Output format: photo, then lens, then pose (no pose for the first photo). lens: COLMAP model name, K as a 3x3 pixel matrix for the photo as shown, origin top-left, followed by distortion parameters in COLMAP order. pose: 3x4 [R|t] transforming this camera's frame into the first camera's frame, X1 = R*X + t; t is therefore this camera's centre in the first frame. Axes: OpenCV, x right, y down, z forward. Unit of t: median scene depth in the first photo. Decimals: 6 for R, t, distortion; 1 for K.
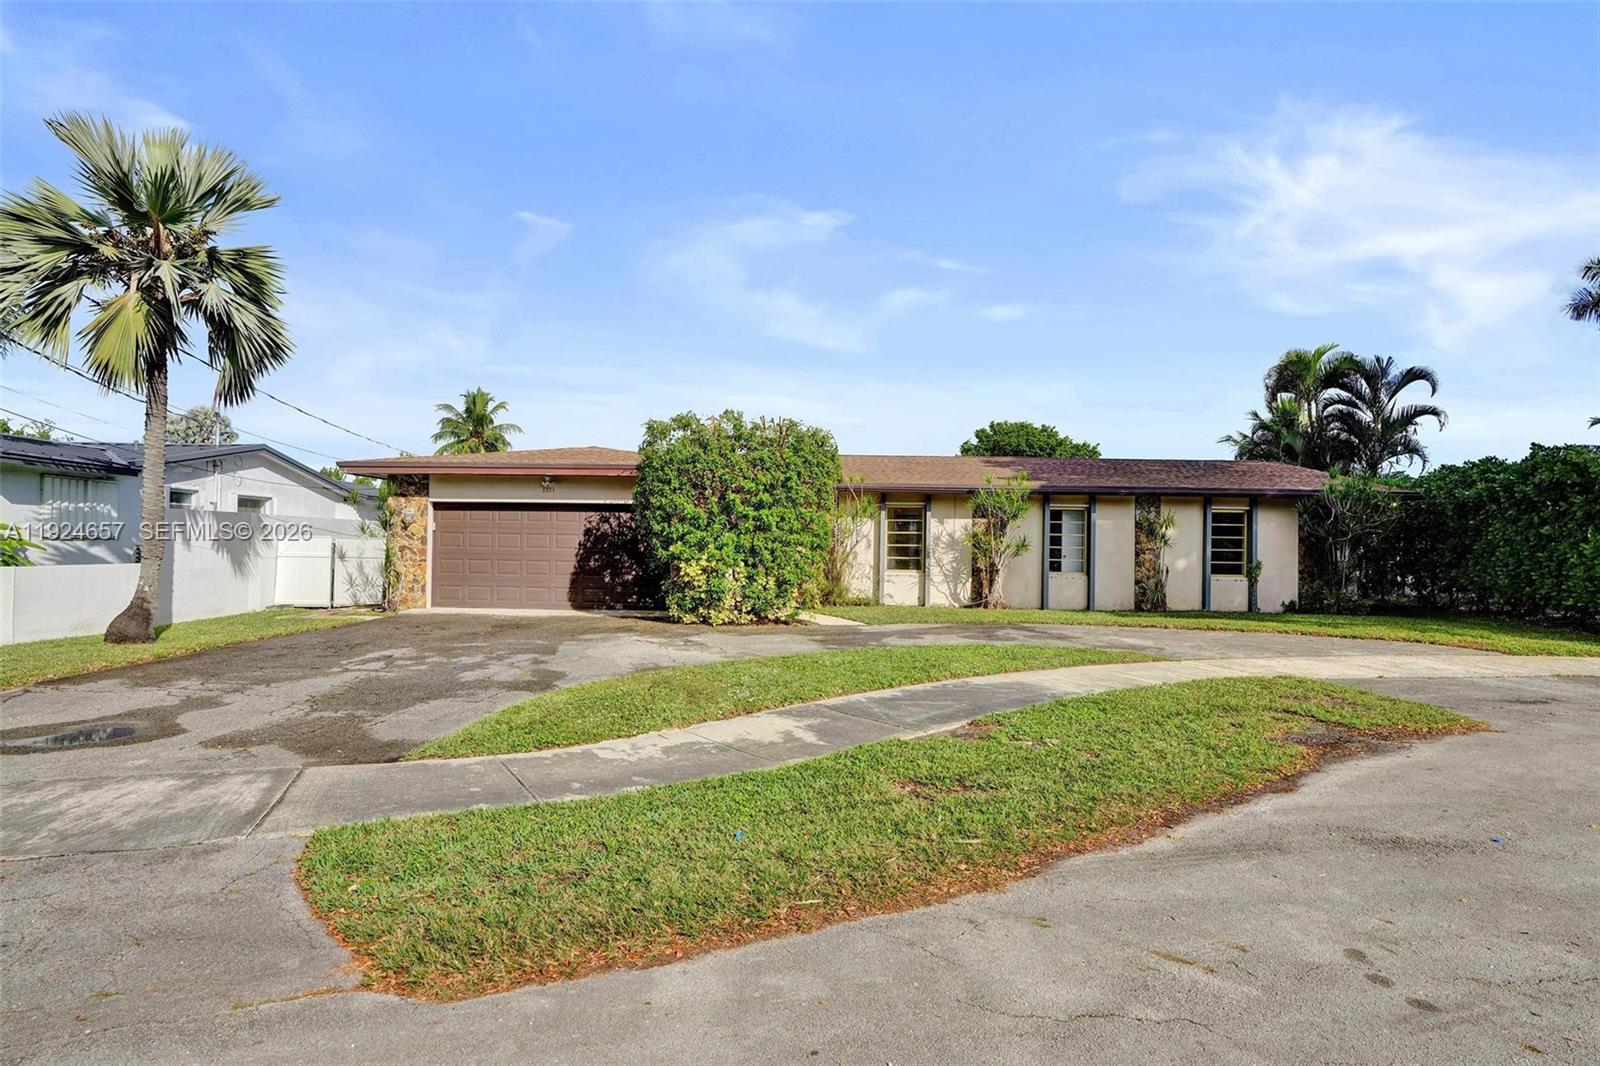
lens RADIAL K [[848.3, 0, 798.6], [0, 848.3, 516.7], [0, 0, 1]] dist [-0.018147, 0.000441]
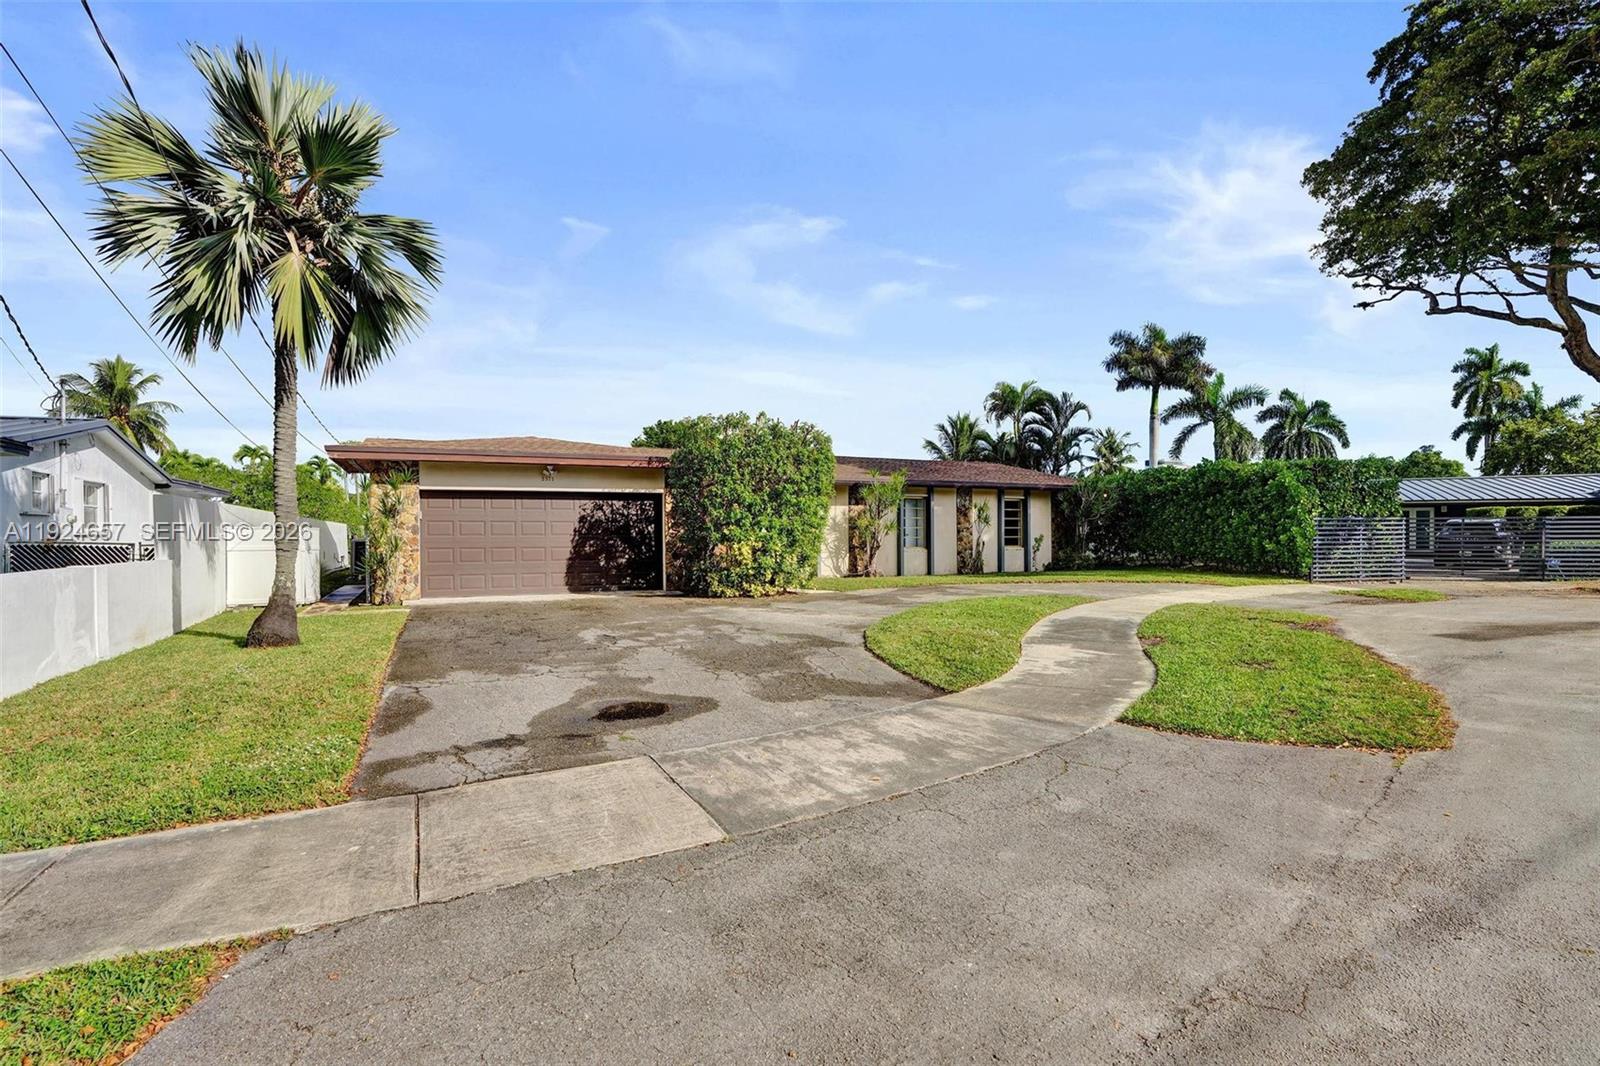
lens RADIAL K [[777.5, 0, 800.0], [0, 777.5, 533.0], [0, 0, 1]] dist [-0.058613, 0.029092]
pose [[0.896526, -0.018716, 0.442596, -0.432505], [0.003386, 0.999367, 0.035401, 0.002241], [-0.442978, -0.030240, 0.896022, 0.017573]]
